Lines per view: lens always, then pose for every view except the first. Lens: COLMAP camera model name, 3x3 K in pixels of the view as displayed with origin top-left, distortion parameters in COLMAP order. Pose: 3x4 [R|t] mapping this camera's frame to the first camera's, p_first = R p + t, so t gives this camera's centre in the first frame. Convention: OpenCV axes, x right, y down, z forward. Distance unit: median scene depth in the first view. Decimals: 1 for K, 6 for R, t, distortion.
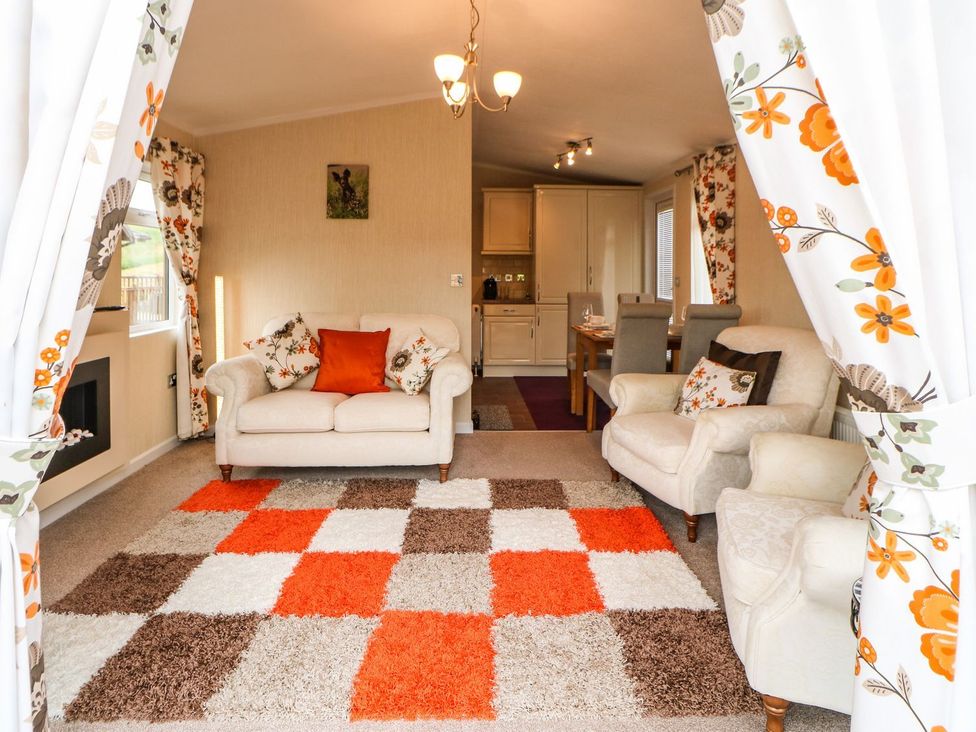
lens RADIAL K [[532.3, 0, 484.4], [0, 532.3, 268.7], [0, 0, 1]] dist [0.001300, -0.011718]
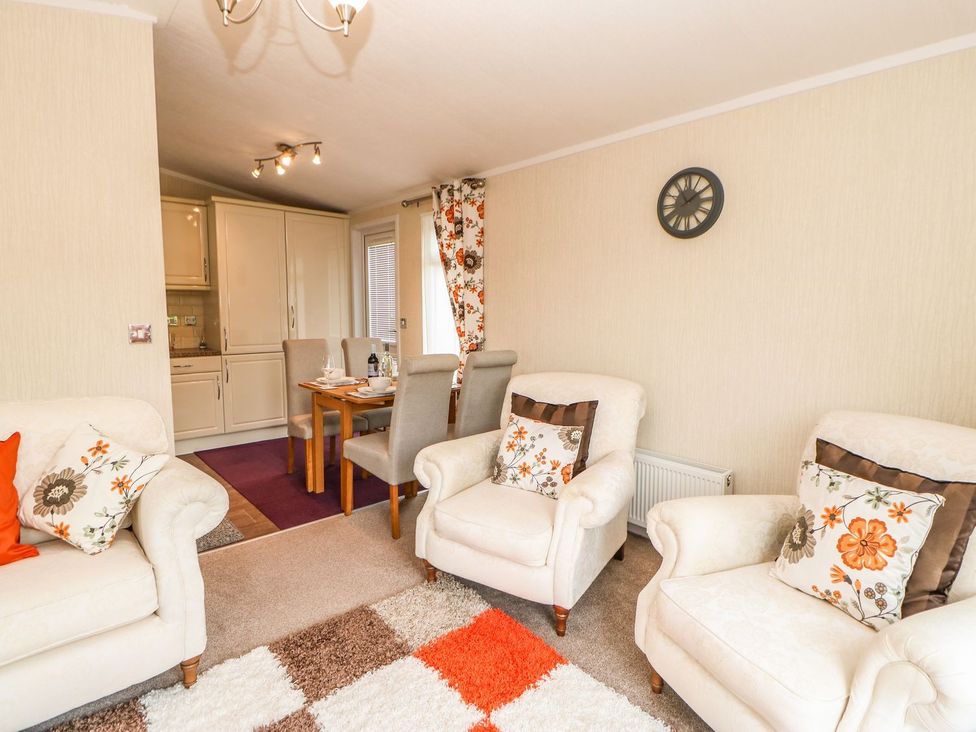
lens RADIAL K [[511.5, 0, 500.8], [0, 511.5, 353.7], [0, 0, 1]] dist [0.002385, -0.012692]
pose [[0.762514, -0.060303, 0.644155, -0.129479], [-0.002731, 0.995338, 0.096412, -0.014251], [-0.646966, -0.075275, 0.758794, 0.315804]]
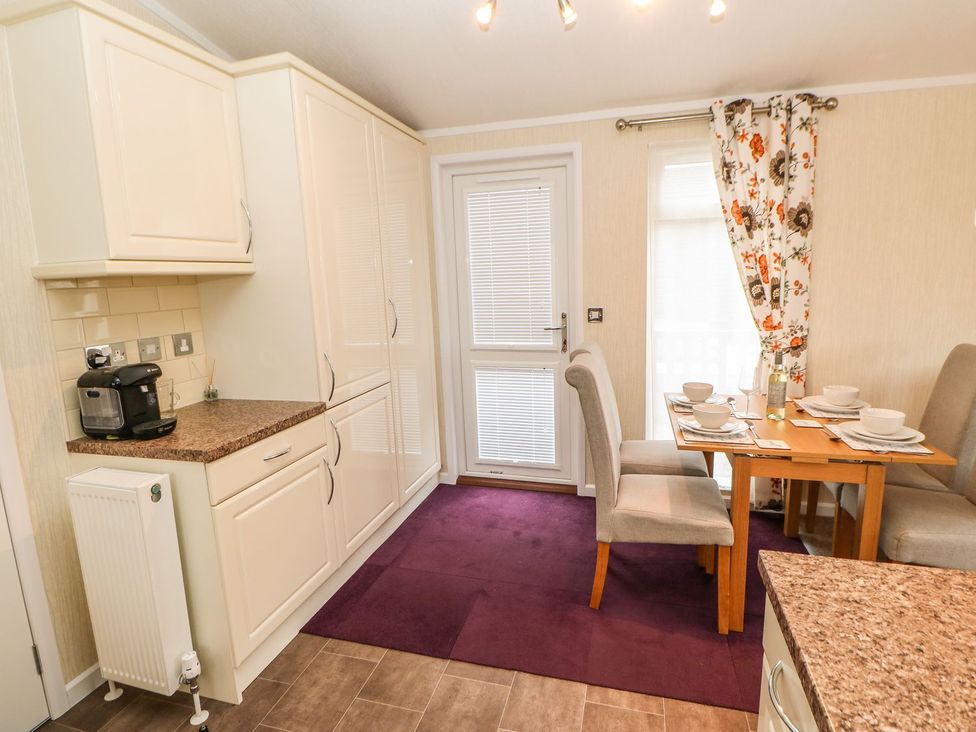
lens RADIAL K [[511.5, 0, 500.8], [0, 511.5, 353.7], [0, 0, 1]] dist [0.002385, -0.012692]
pose [[0.300007, -0.161317, 0.940198, -0.329037], [0.026796, 0.986634, 0.160734, -0.041698], [-0.953561, -0.023027, 0.300320, 1.385560]]
